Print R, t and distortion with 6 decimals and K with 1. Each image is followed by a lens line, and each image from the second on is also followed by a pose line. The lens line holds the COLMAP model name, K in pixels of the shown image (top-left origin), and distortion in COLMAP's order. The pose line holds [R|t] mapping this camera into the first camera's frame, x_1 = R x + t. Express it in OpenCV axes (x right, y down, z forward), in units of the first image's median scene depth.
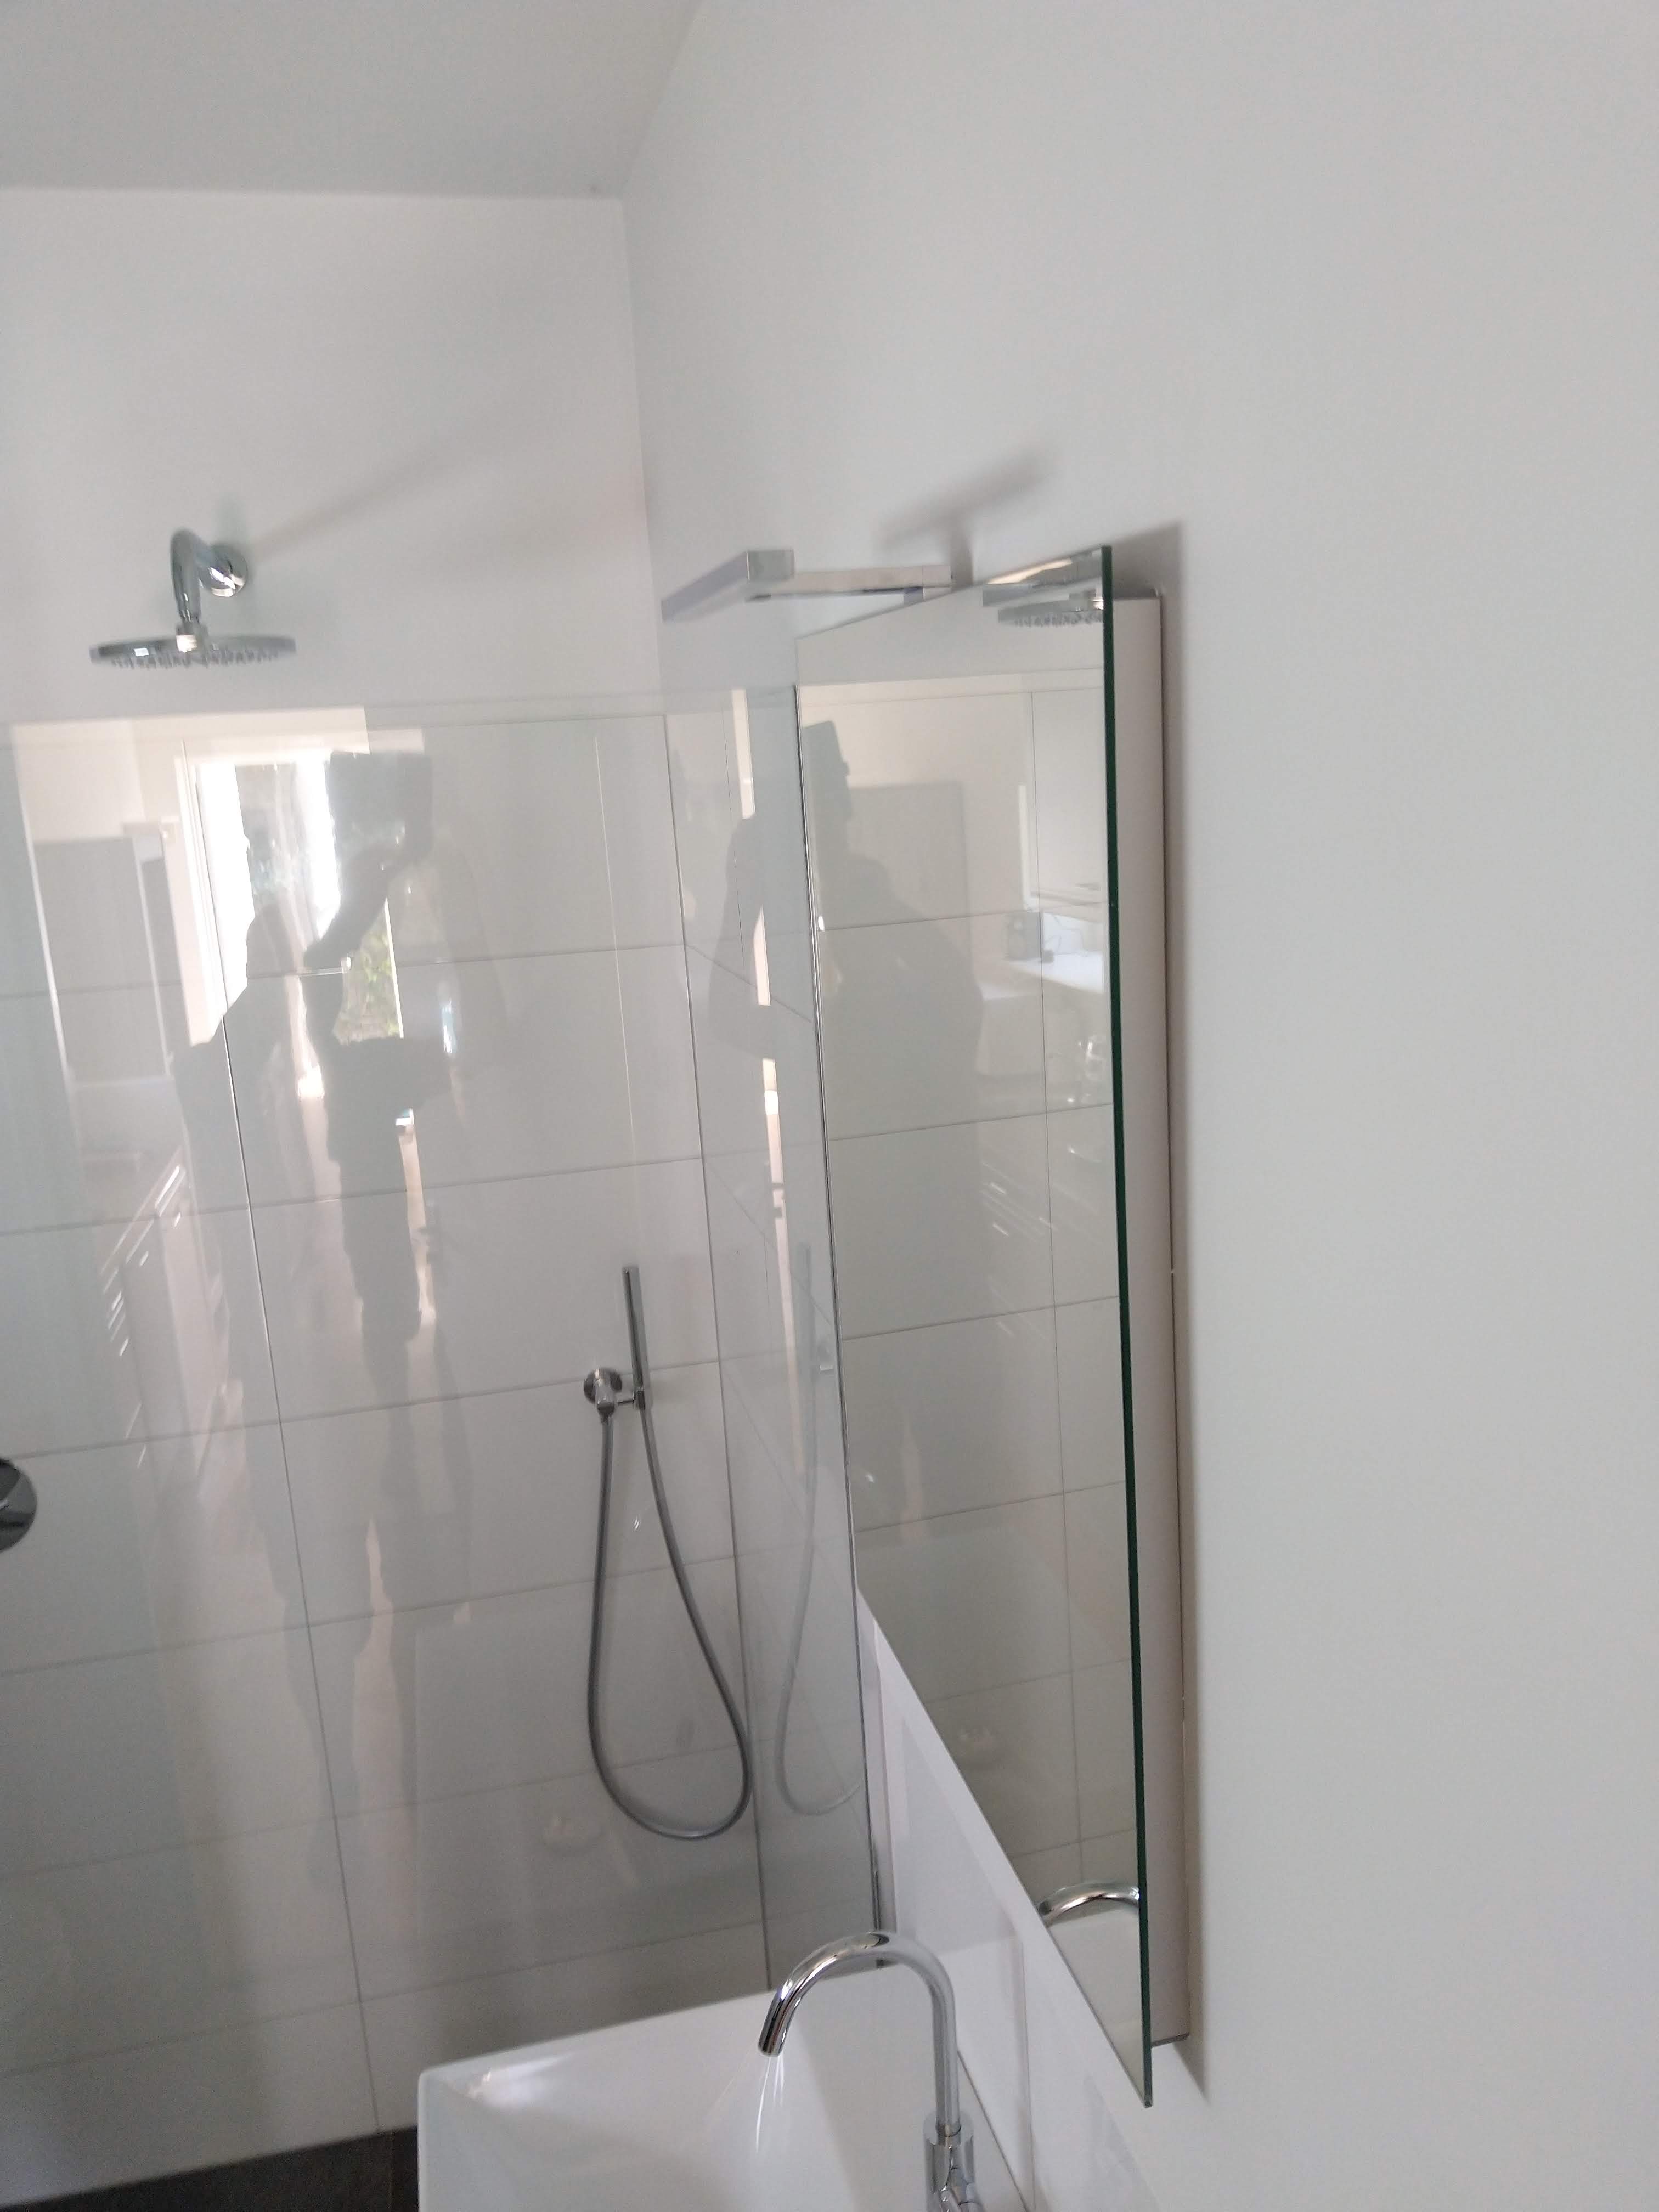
lens RADIAL K [[1714.2, 0, 824.1], [0, 1714.2, 1086.5], [0, 0, 1]] dist [0.104886, -0.204061]
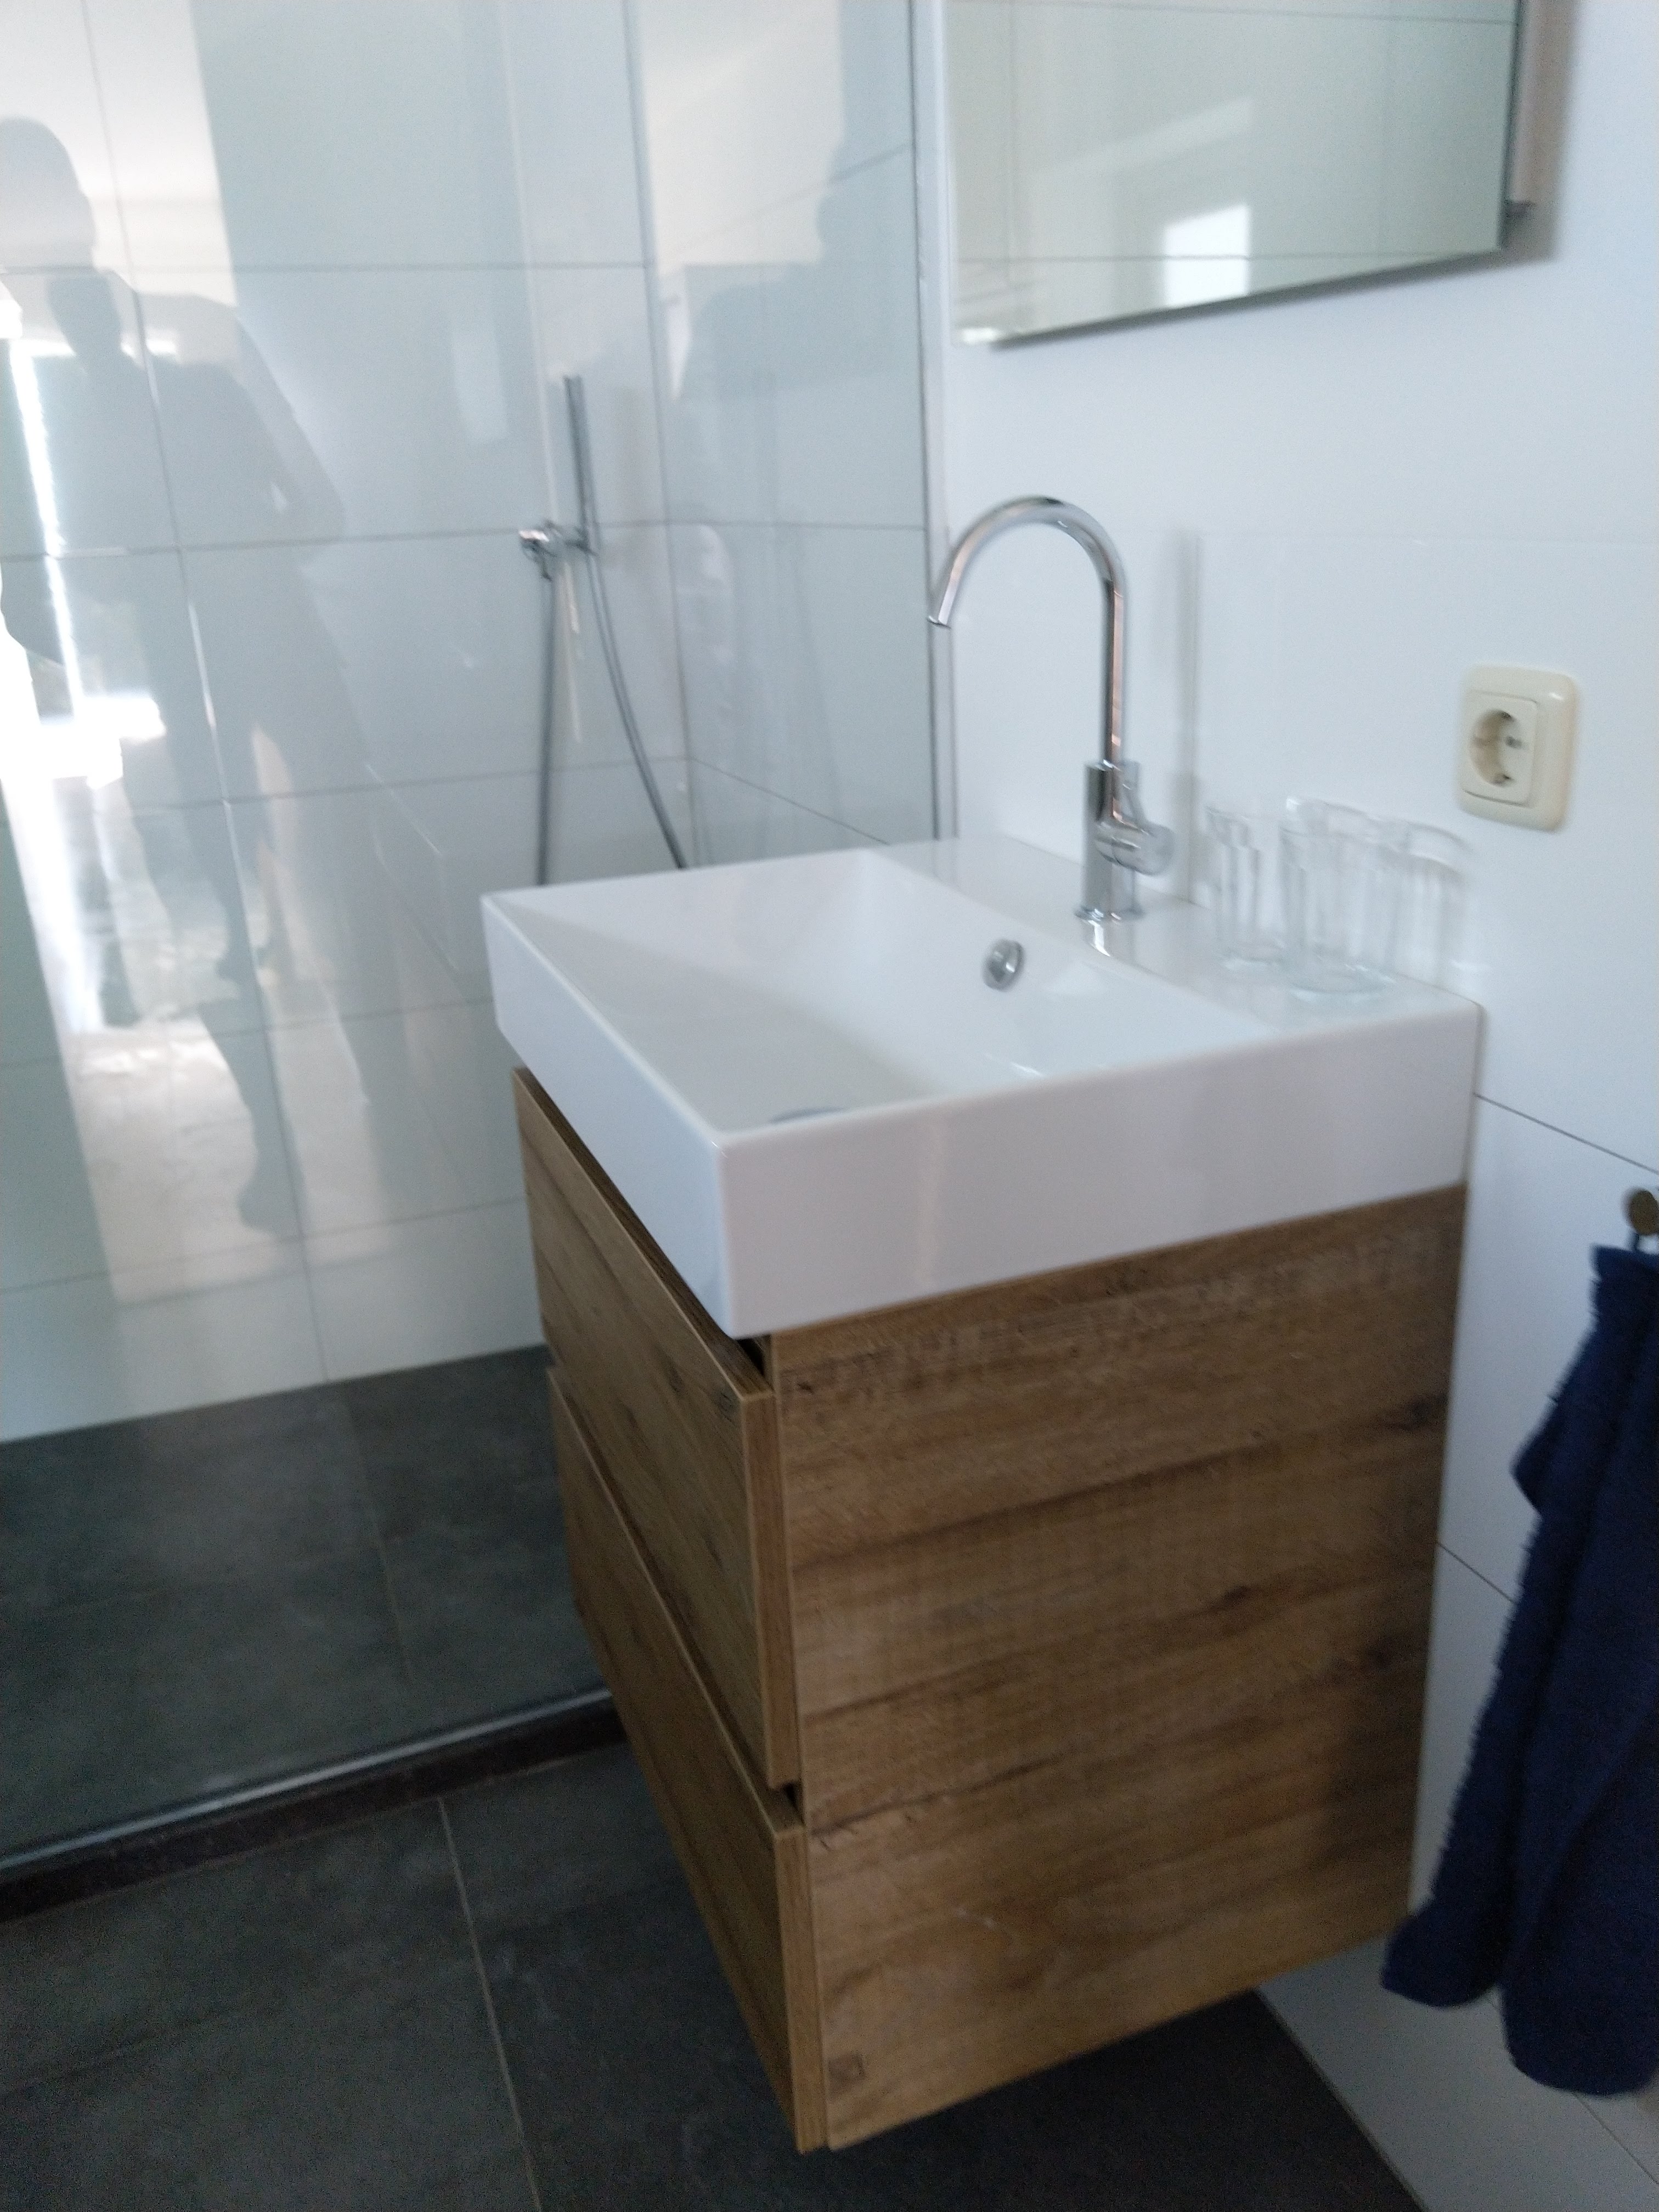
lens RADIAL K [[1709.3, 0, 815.9], [0, 1709.3, 1098.2], [0, 0, 1]] dist [0.076000, -0.112074]
pose [[0.992290, -0.036983, 0.118292, -0.128406], [0.019324, 0.988936, 0.147081, 0.411623], [-0.122422, -0.143662, 0.982026, 0.061246]]
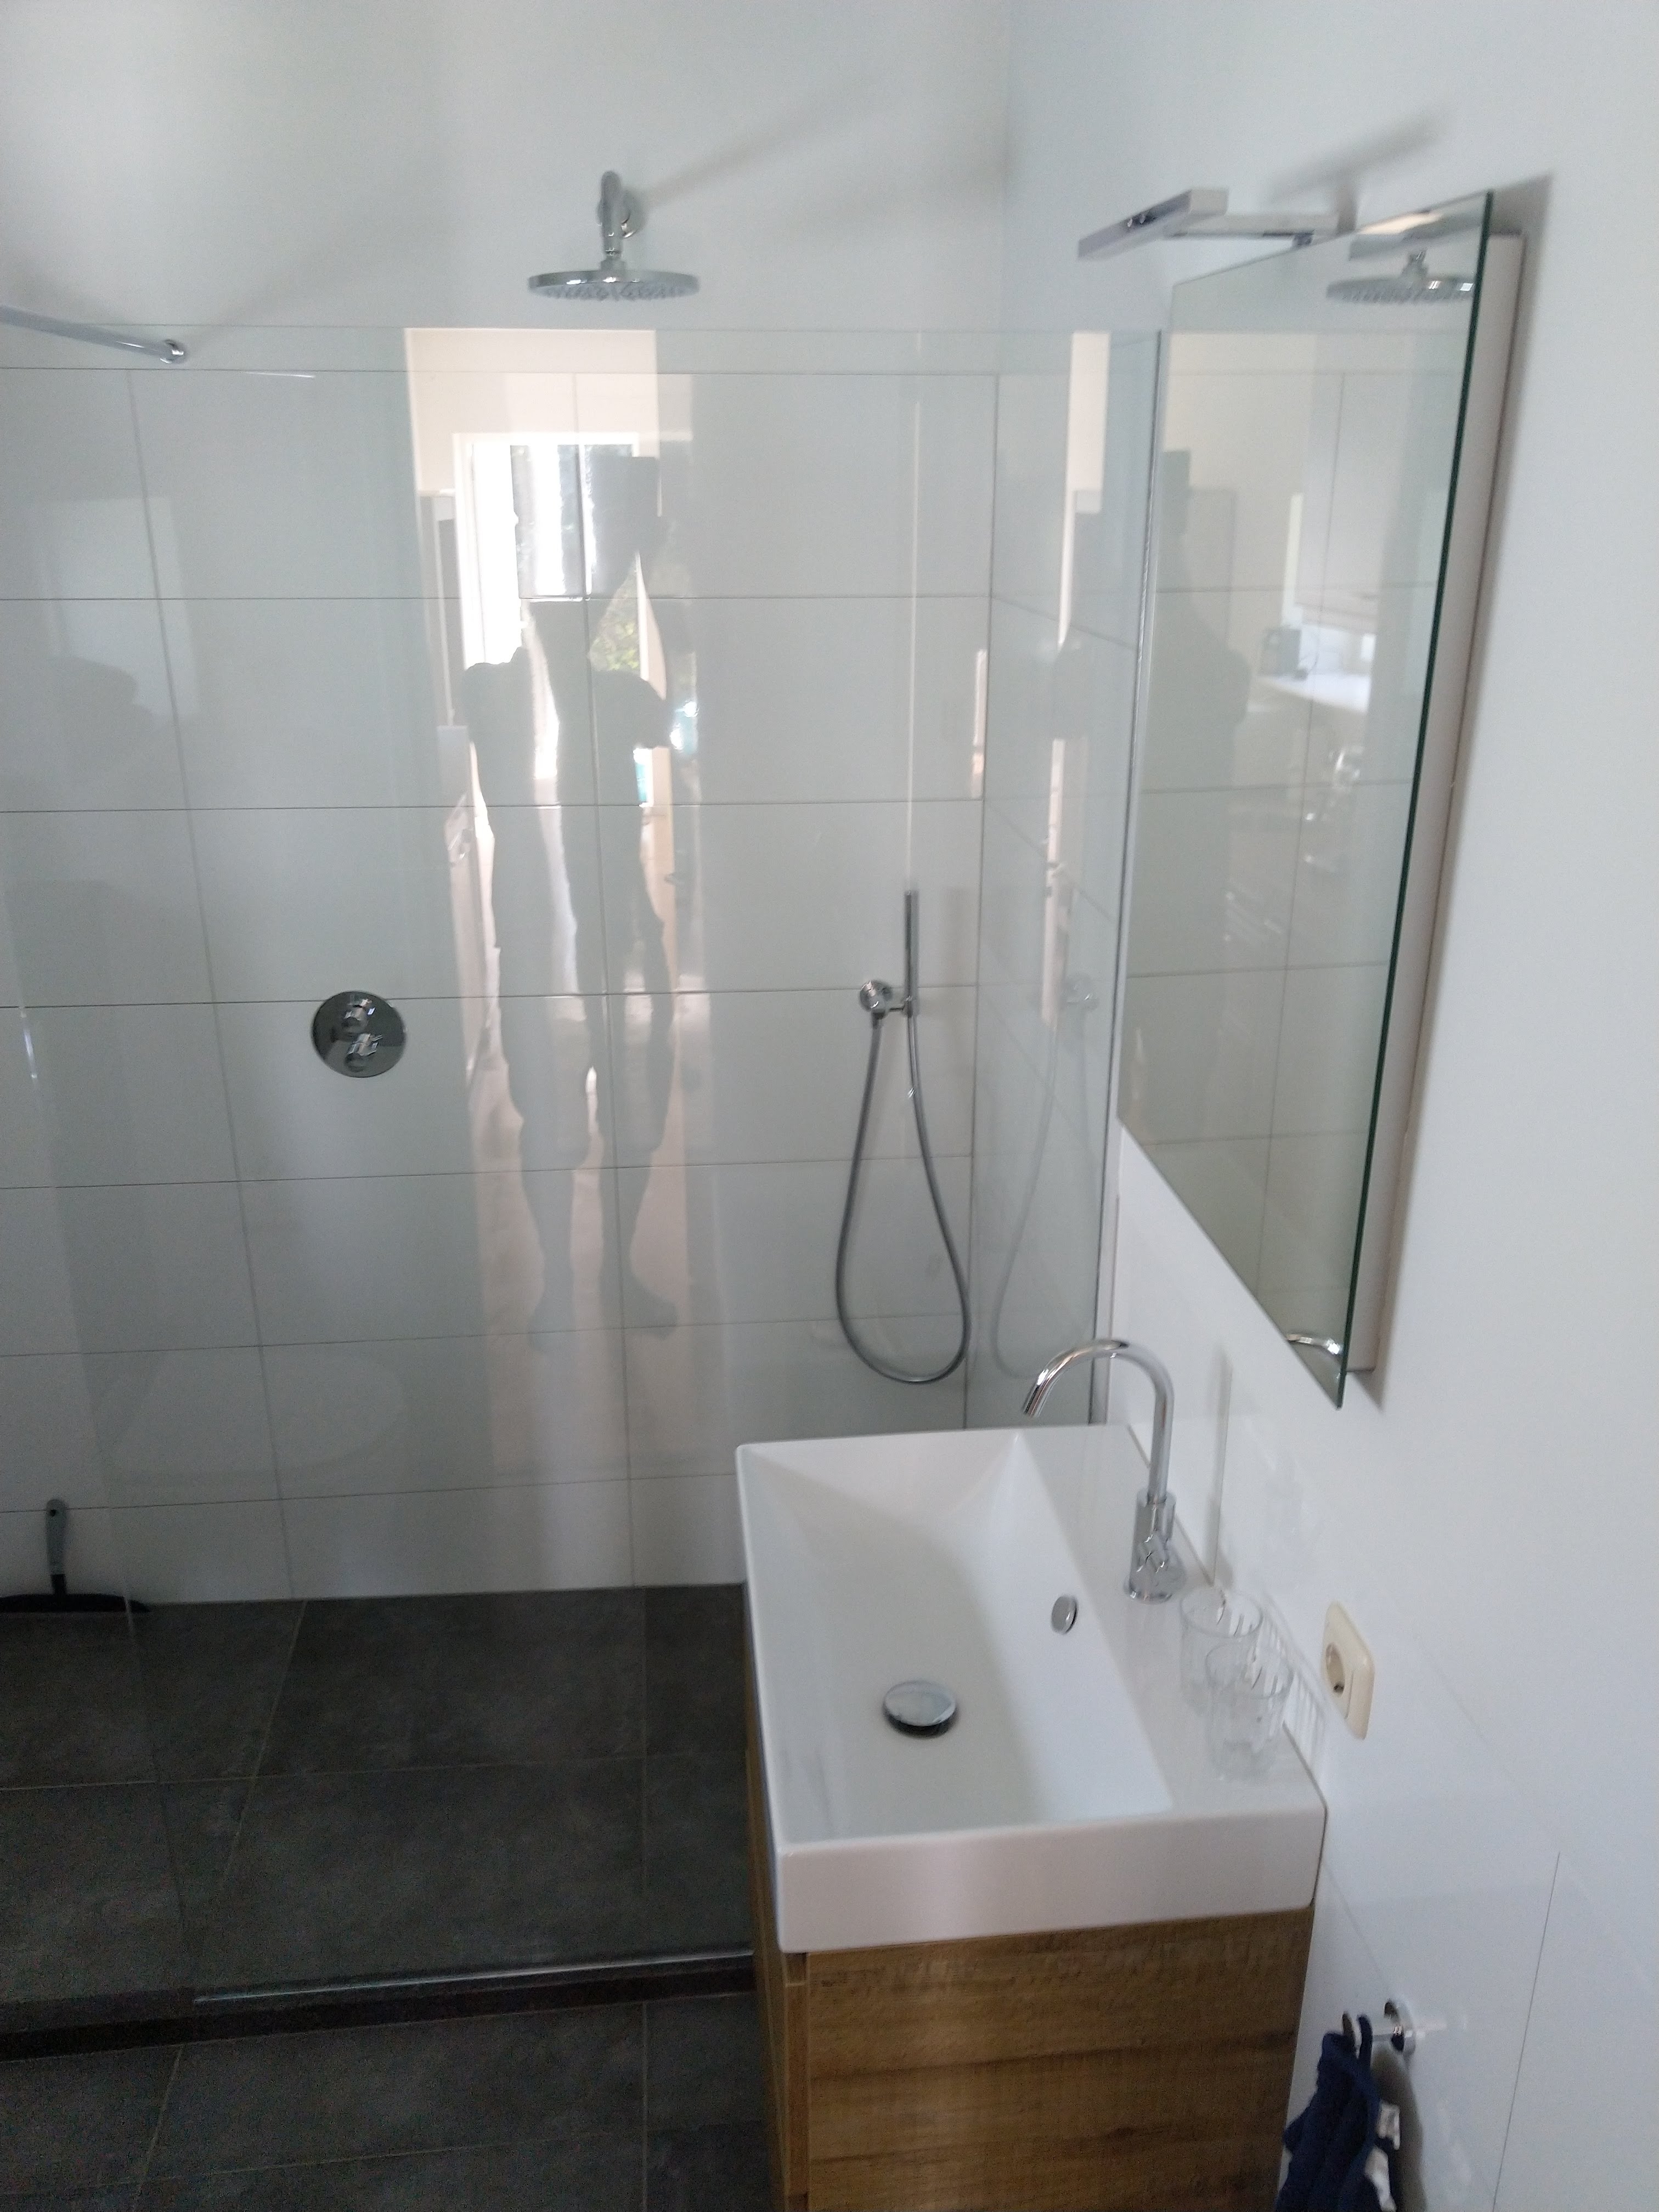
lens RADIAL K [[1709.3, 0, 815.9], [0, 1709.3, 1098.2], [0, 0, 1]] dist [0.076000, -0.112074]
pose [[0.988908, 0.103210, -0.106813, -0.048077], [-0.084714, 0.982621, 0.165166, 0.069680], [0.122004, -0.154285, 0.980465, -0.168759]]
